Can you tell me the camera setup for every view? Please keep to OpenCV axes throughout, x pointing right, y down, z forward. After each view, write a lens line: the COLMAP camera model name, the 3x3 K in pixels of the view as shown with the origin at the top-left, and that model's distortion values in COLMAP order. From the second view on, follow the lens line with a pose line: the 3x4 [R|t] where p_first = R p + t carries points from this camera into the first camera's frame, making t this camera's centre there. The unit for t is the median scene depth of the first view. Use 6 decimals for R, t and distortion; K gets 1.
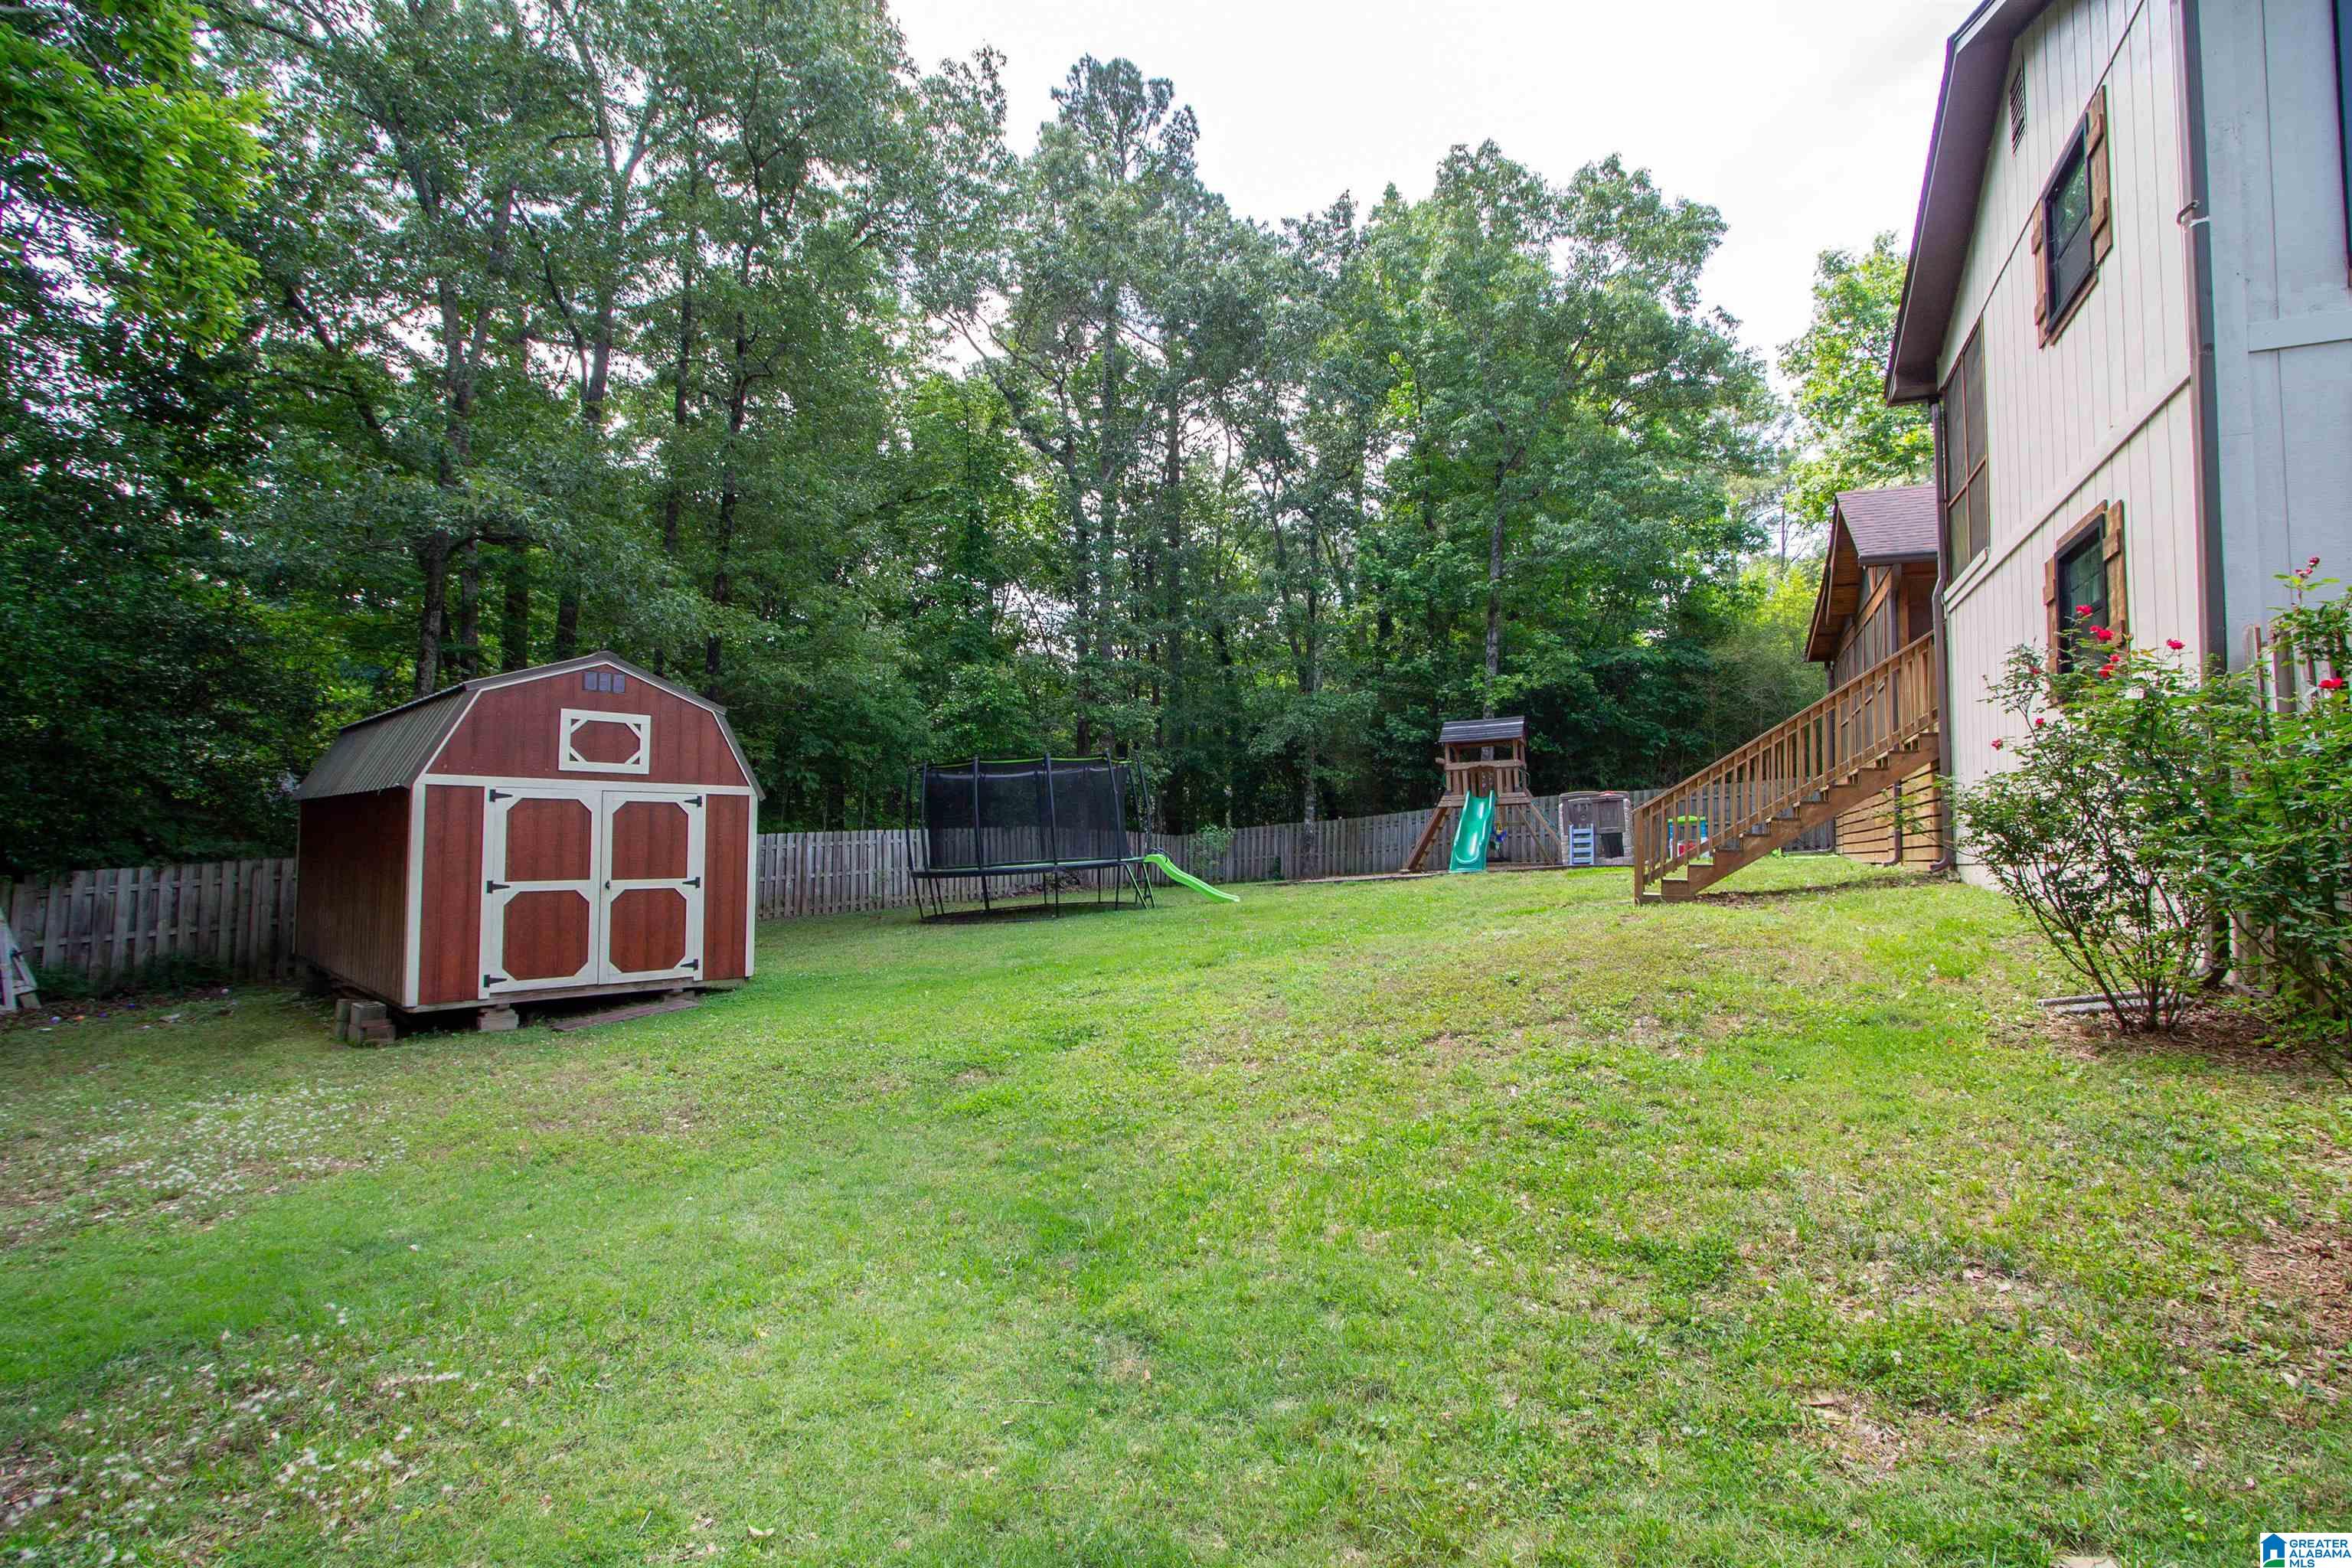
lens RADIAL K [[1131.9, 0, 1176.0], [0, 1131.9, 784.0], [0, 0, 1]] dist [-0.027898, 0.000460]
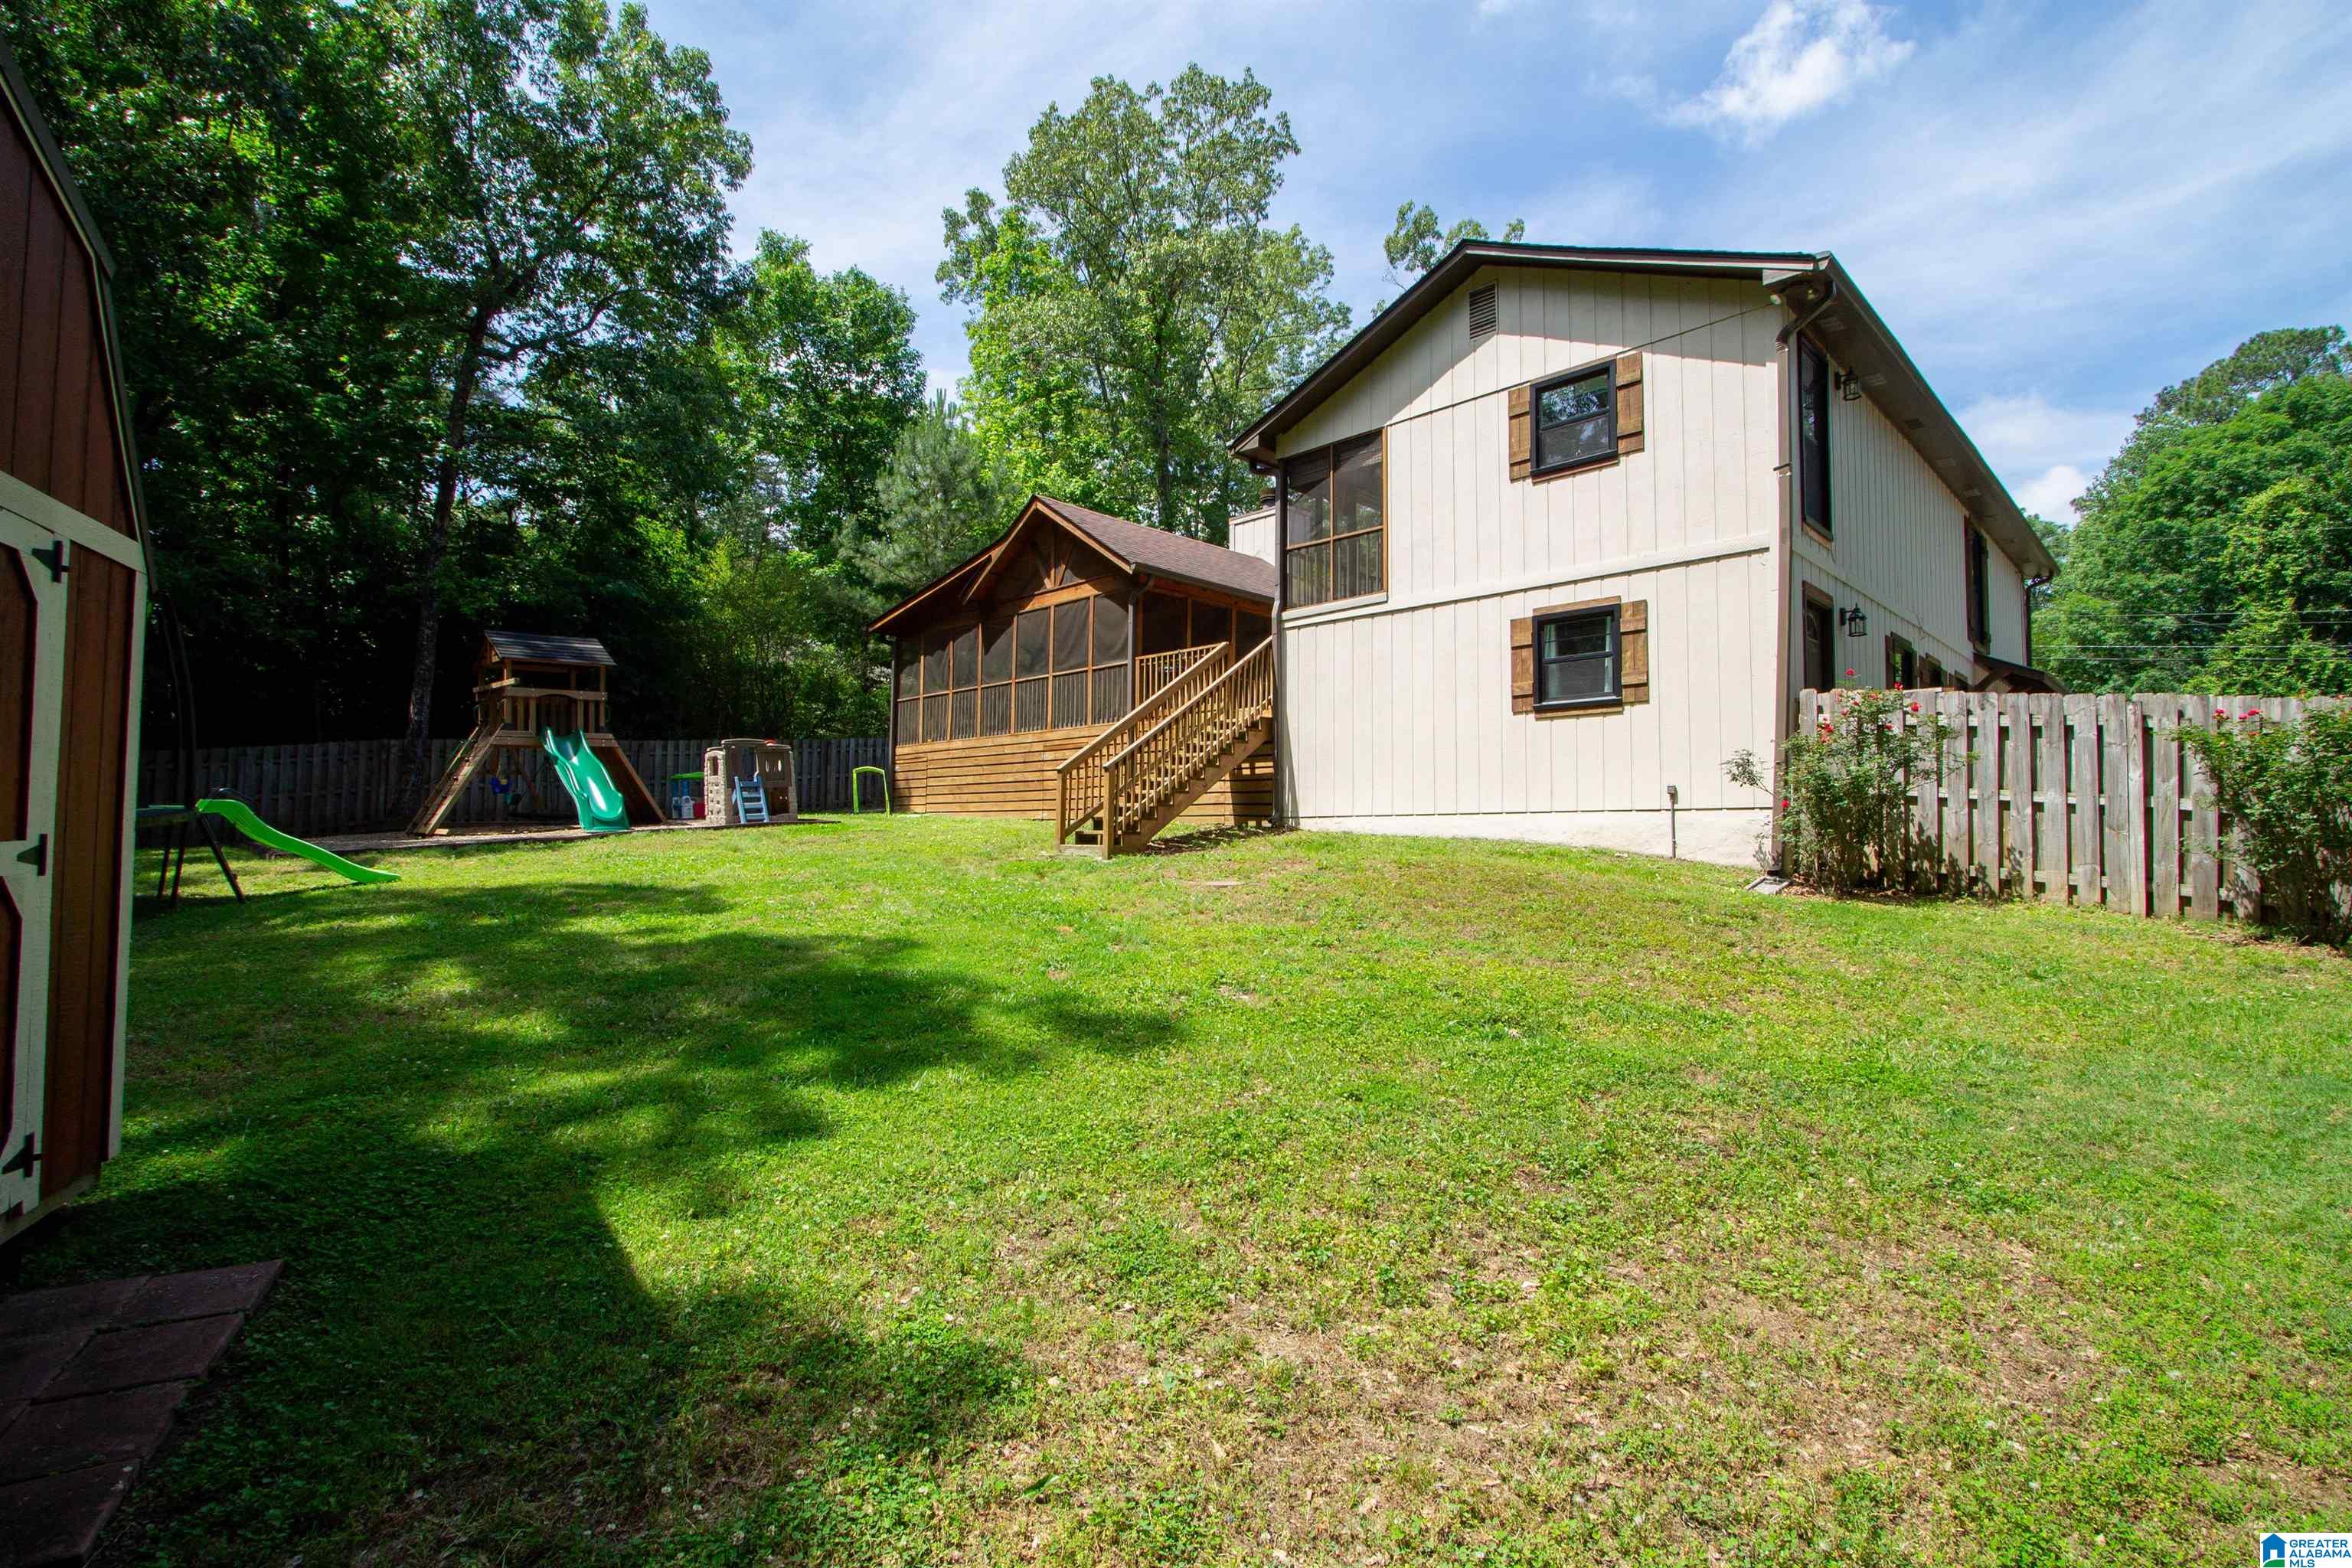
lens RADIAL K [[1107.5, 0, 1176.0], [0, 1107.5, 784.0], [0, 0, 1]] dist [-0.016520, 0.001298]
pose [[0.359766, 0.038361, 0.932254, -0.571917], [-0.068261, 0.997559, -0.014706, 0.055158], [-0.930542, -0.058346, 0.361506, 0.648048]]
